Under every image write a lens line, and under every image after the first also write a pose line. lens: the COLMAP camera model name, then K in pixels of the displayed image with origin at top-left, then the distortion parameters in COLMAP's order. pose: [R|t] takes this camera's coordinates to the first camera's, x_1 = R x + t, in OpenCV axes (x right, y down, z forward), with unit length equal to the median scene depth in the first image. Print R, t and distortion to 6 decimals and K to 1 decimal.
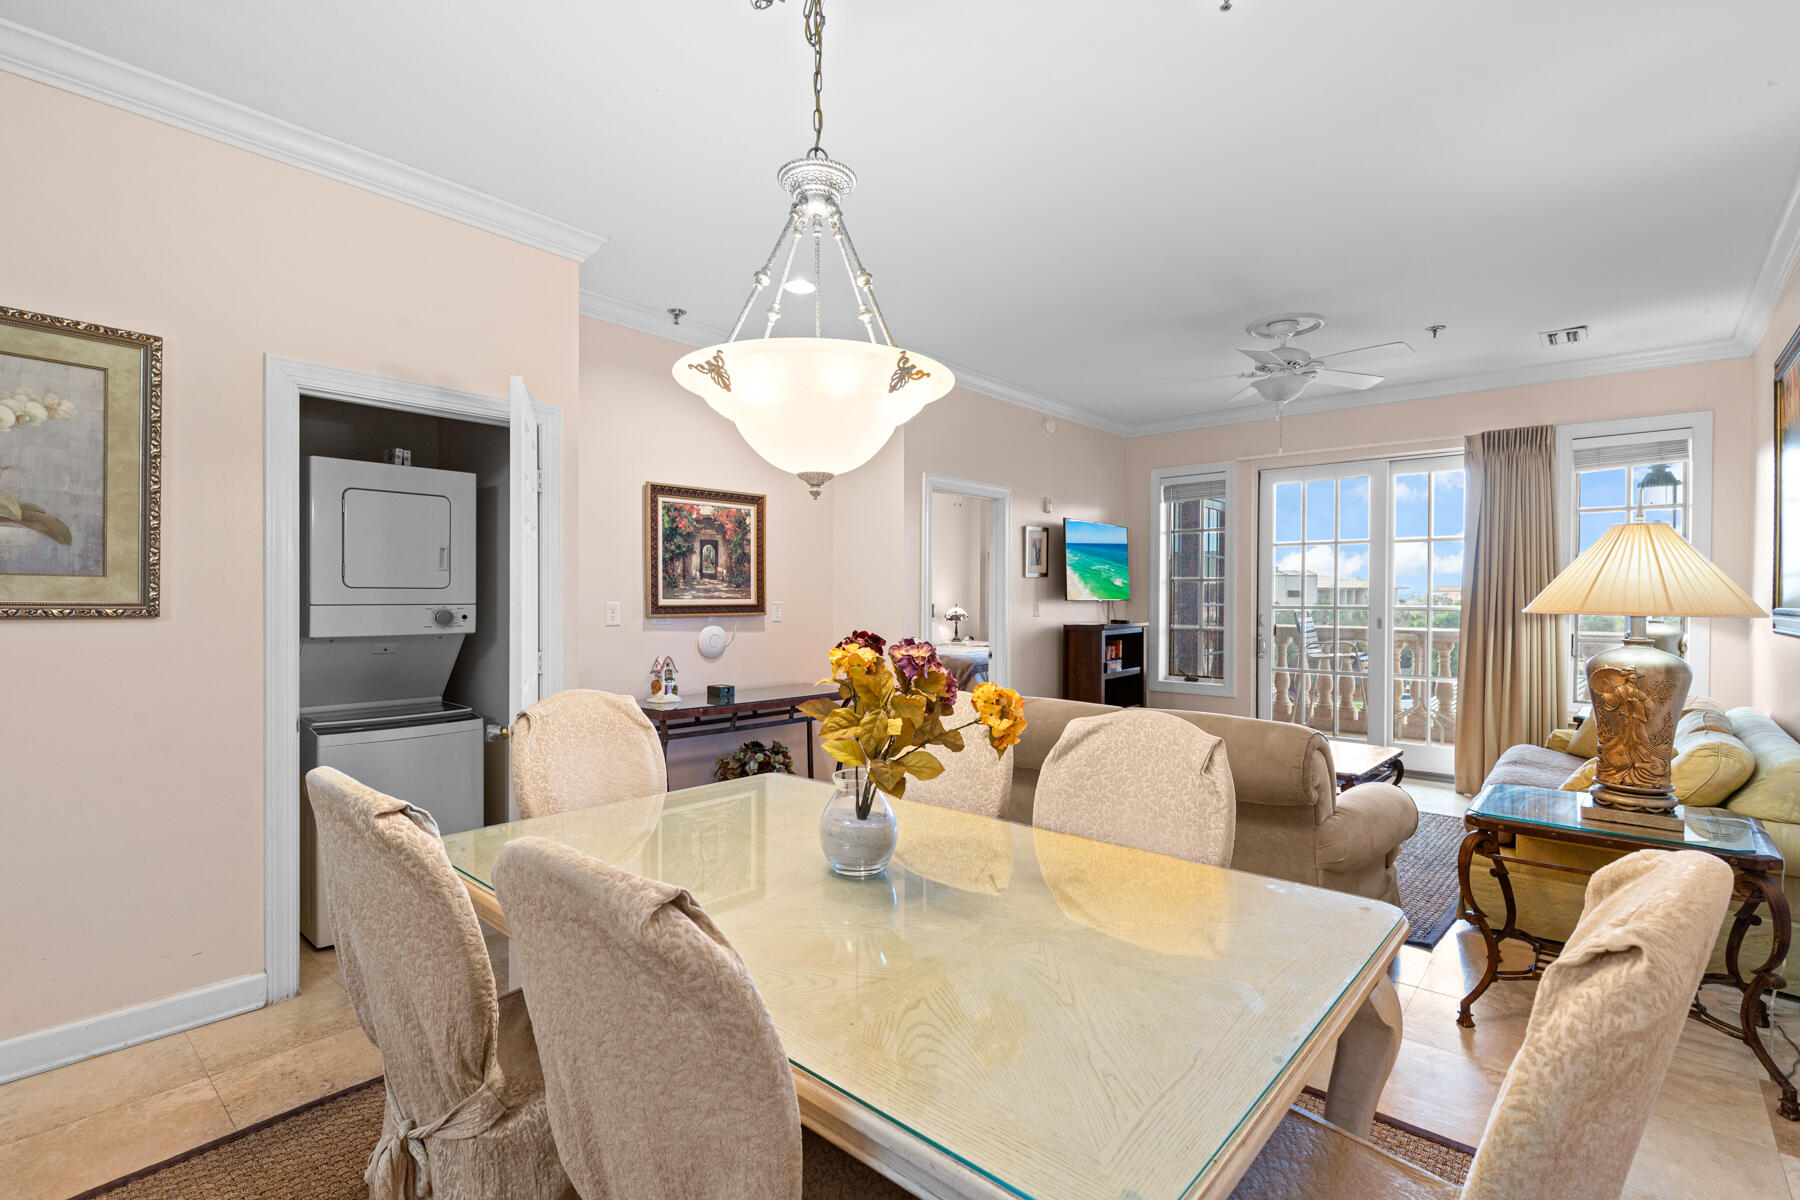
lens RADIAL K [[811.4, 0, 900.0], [0, 811.4, 600.0], [0, 0, 1]] dist [0.008403, 0.000408]
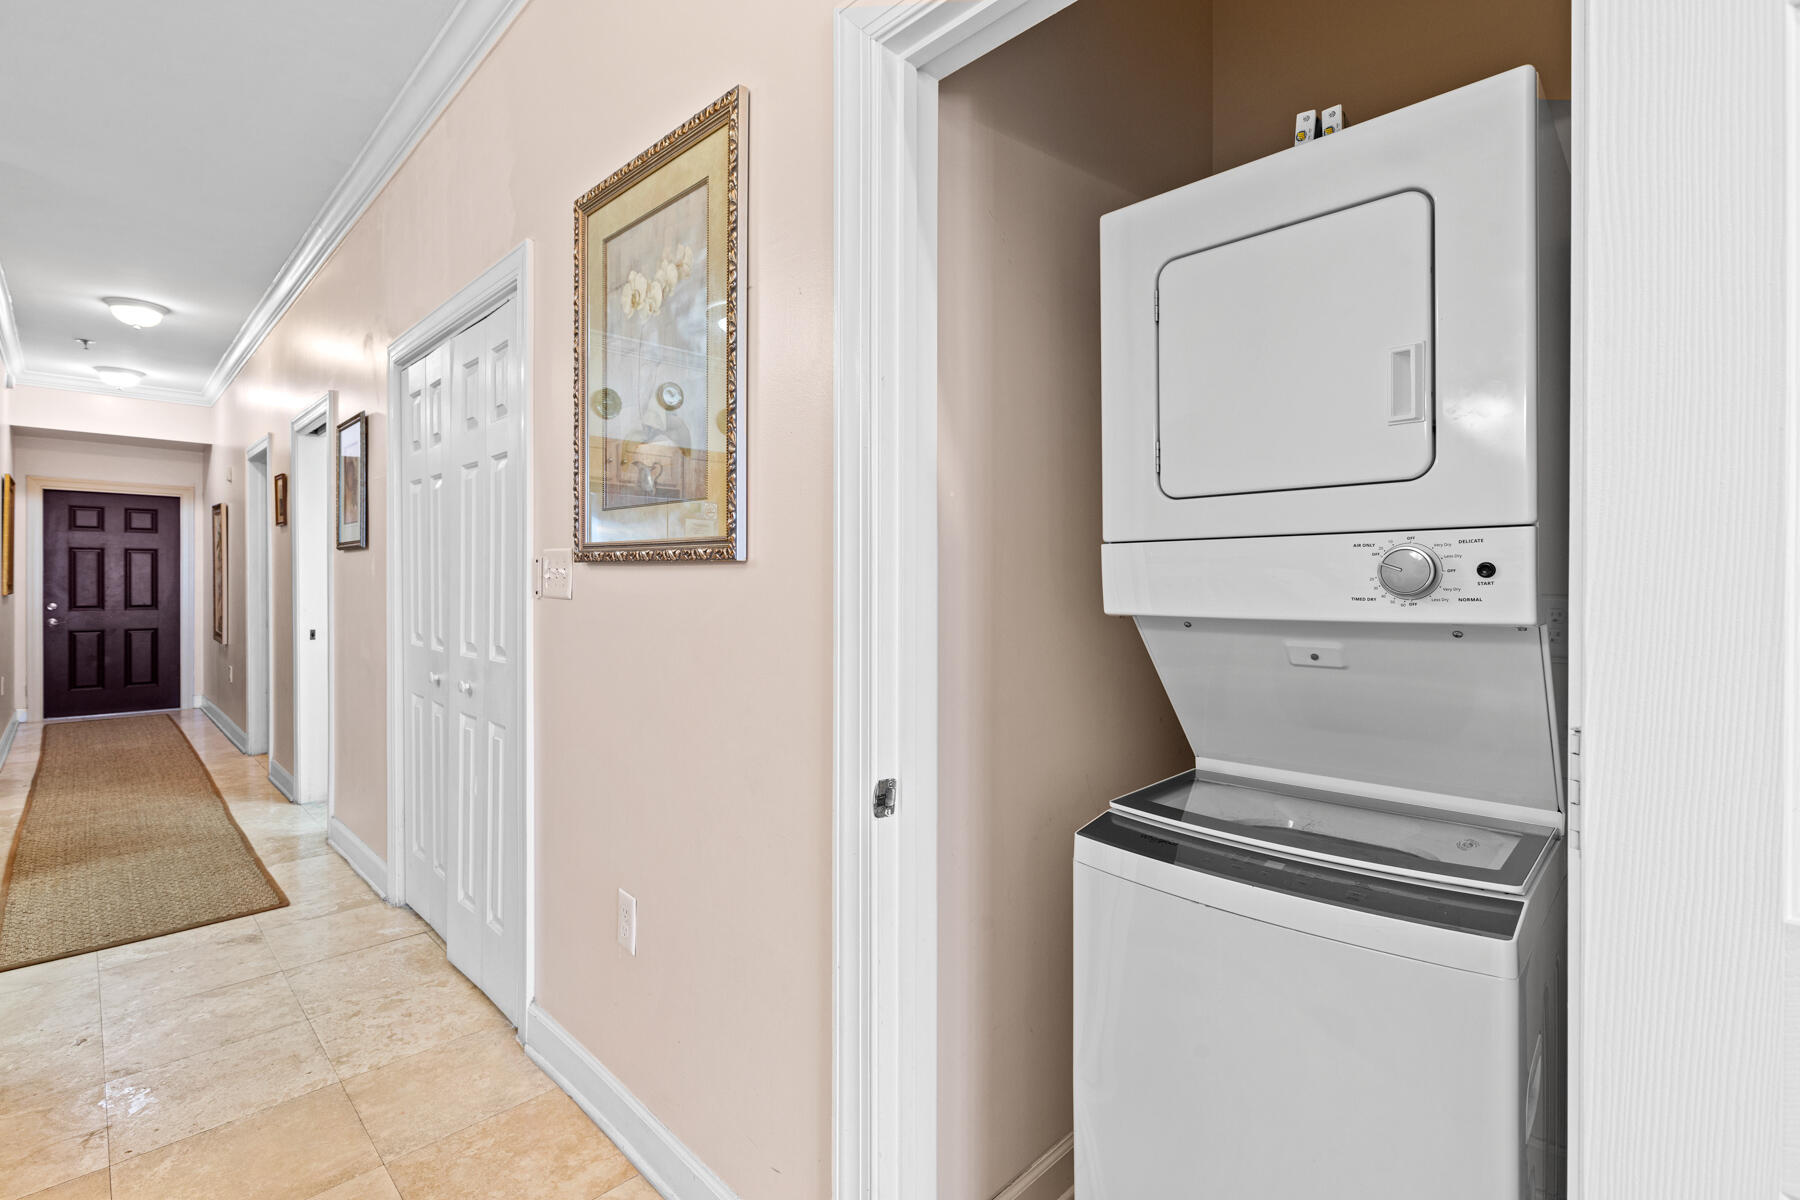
lens RADIAL K [[810.7, 0, 896.9], [0, 810.7, 592.4], [0, 0, 1]] dist [0.001190, 0.000204]
pose [[-0.055171, 0.001706, -0.998475, -1.659508], [-0.004065, 0.999990, 0.001933, 0.211400], [0.998469, 0.004165, -0.055164, 5.775568]]
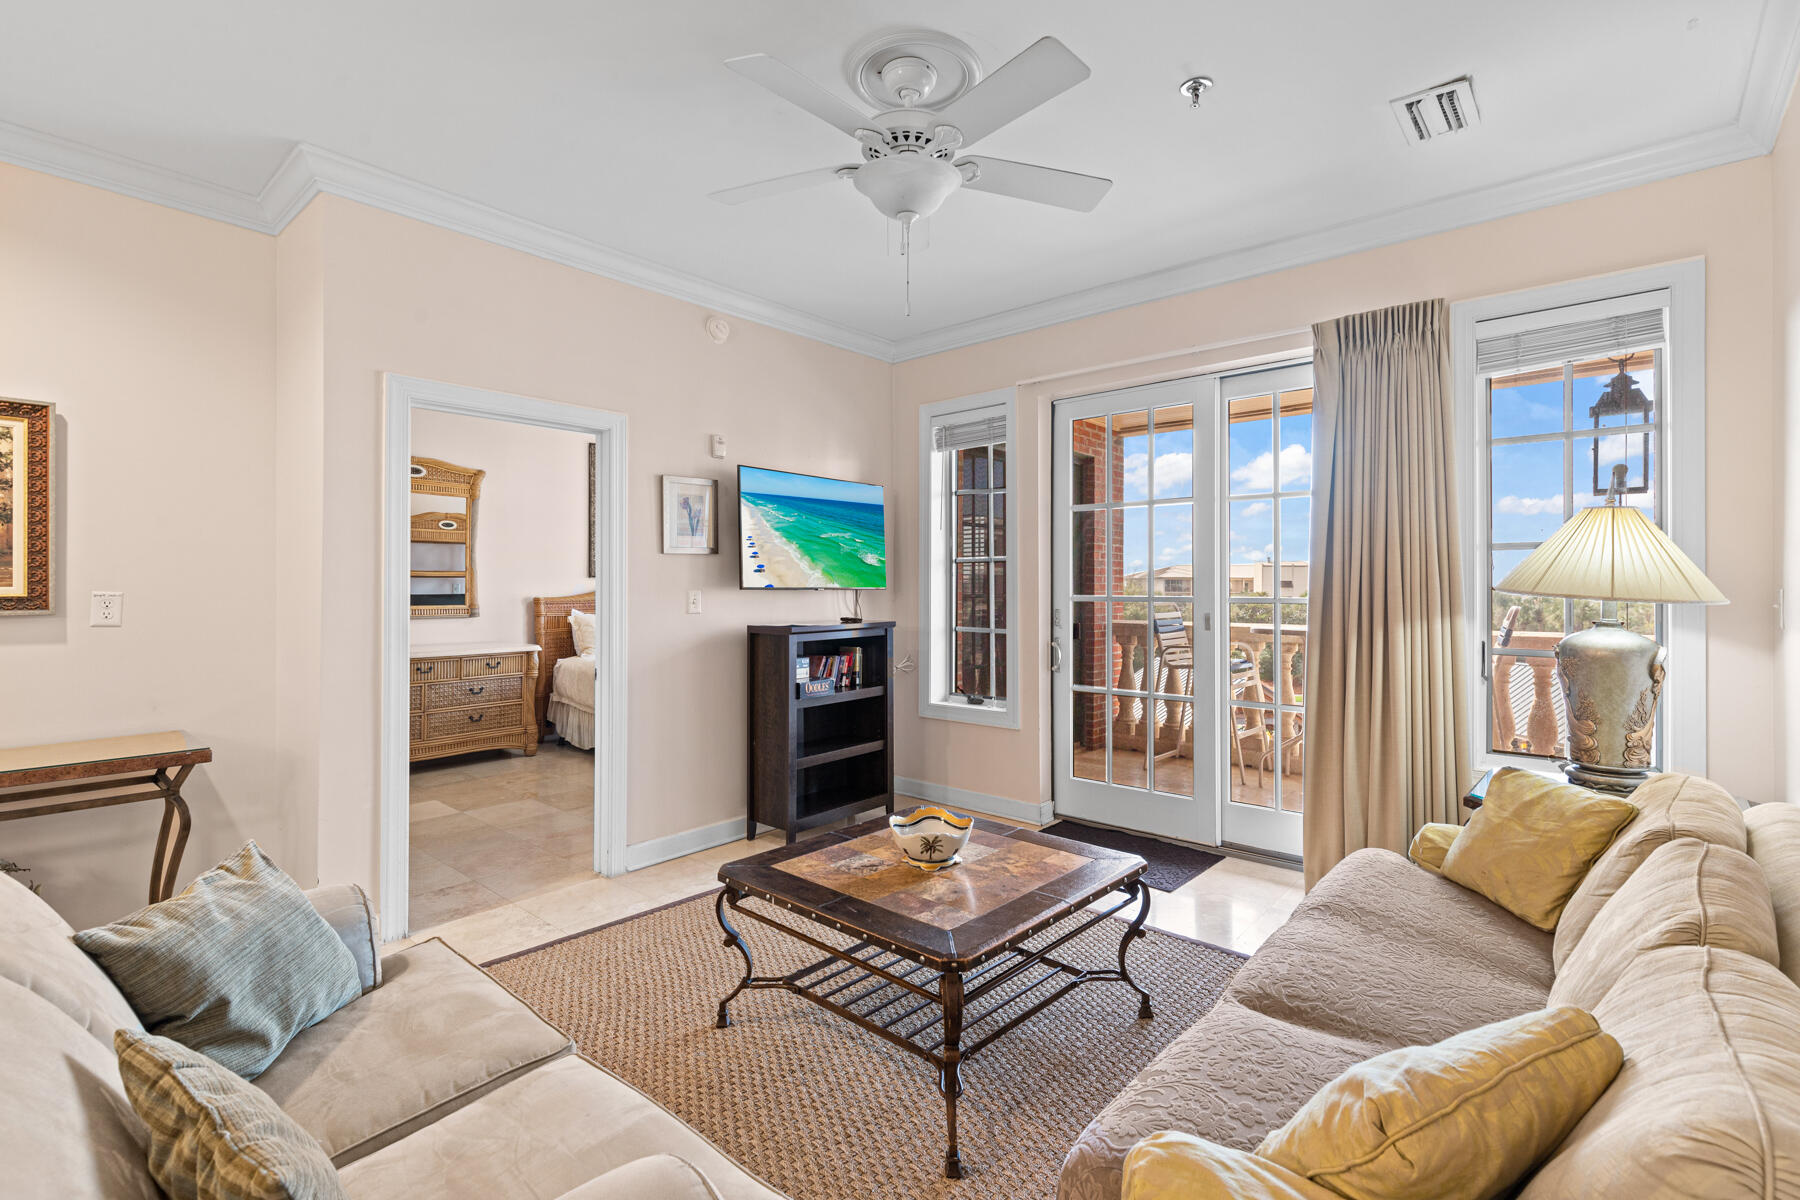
lens RADIAL K [[799.5, 0, 902.7], [0, 799.5, 586.1], [0, 0, 1]] dist [0.005523, 0.000027]
pose [[0.999981, -0.000649, 0.006139, 0.335221], [0.000683, 0.999984, -0.005636, 0.001658], [-0.006135, 0.005640, 0.999965, 0.346464]]
